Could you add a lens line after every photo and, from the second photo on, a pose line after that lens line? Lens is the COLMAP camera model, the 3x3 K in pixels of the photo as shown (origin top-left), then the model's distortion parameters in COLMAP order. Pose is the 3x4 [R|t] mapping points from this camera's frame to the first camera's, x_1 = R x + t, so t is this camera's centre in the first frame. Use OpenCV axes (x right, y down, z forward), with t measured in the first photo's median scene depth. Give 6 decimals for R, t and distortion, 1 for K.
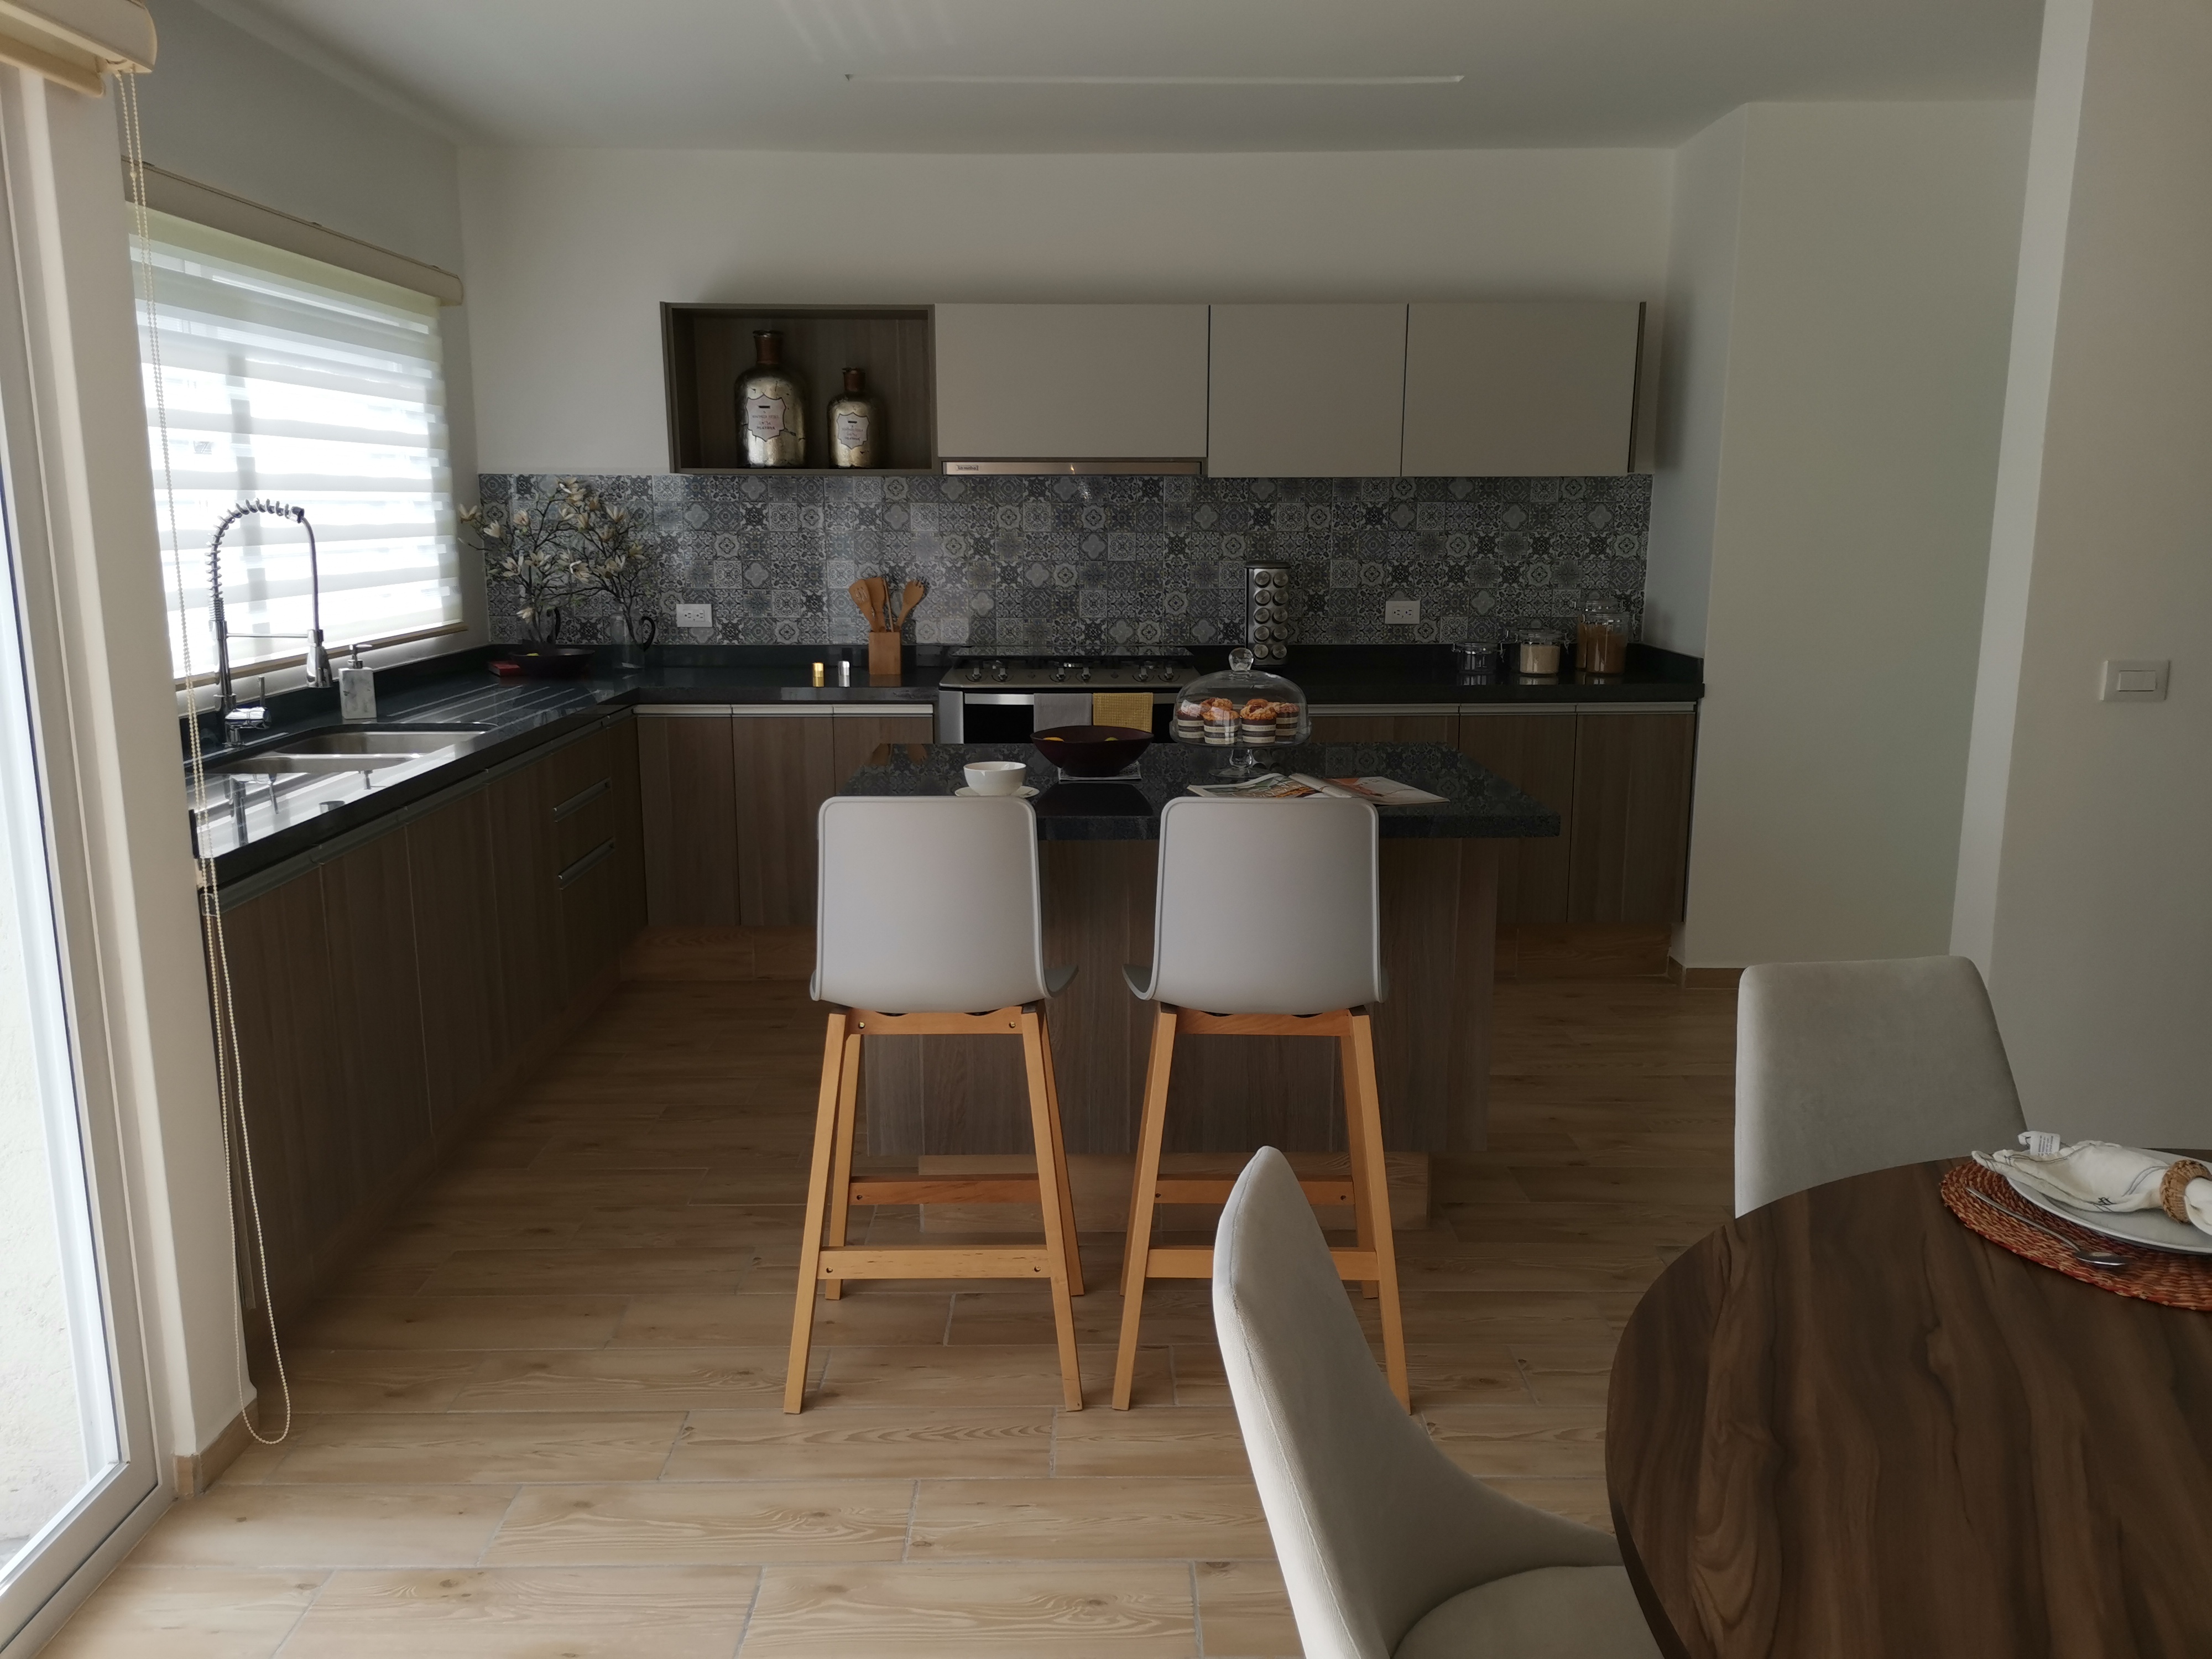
lens RADIAL K [[1659.3, 0, 1111.1], [0, 1659.3, 830.4], [0, 0, 1]] dist [0.071461, -0.039739]
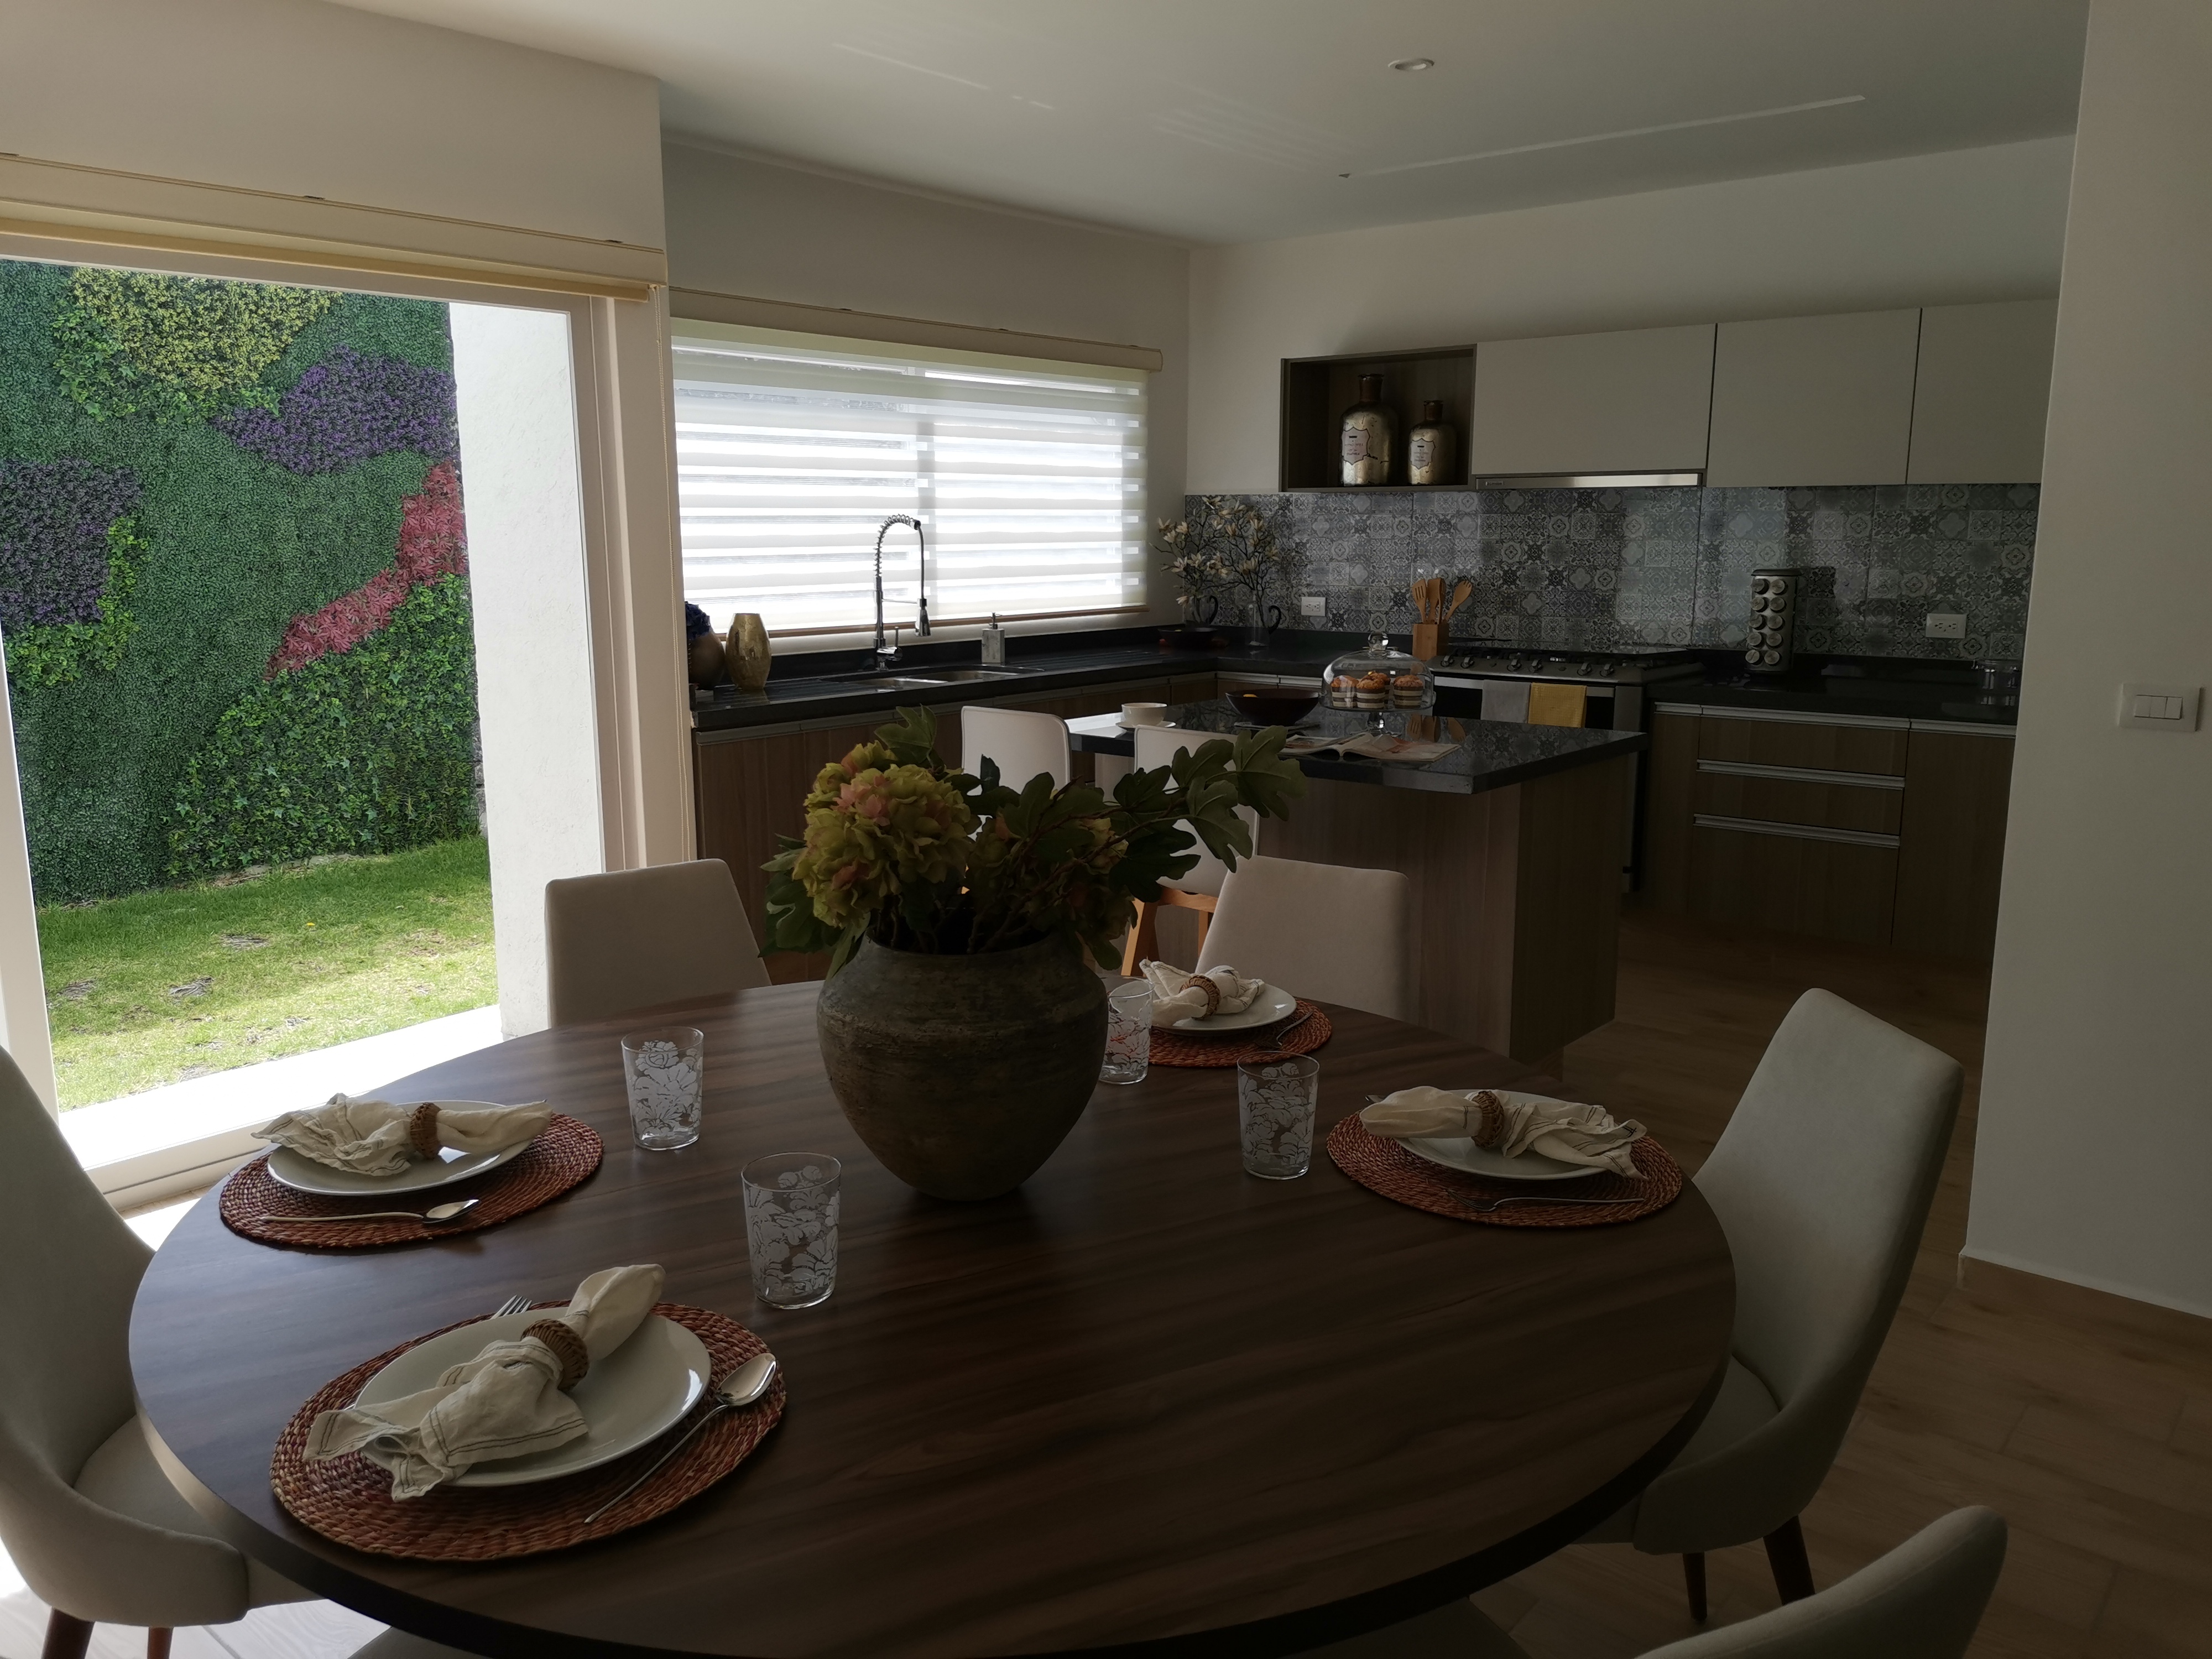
lens RADIAL K [[1659.3, 0, 1098.6], [0, 1659.3, 833.3], [0, 0, 1]] dist [0.071461, -0.039739]
pose [[0.766855, 0.121728, -0.630171, 0.455584], [-0.124641, 0.991402, 0.039831, 0.009525], [0.629602, 0.048001, 0.775434, -0.052425]]
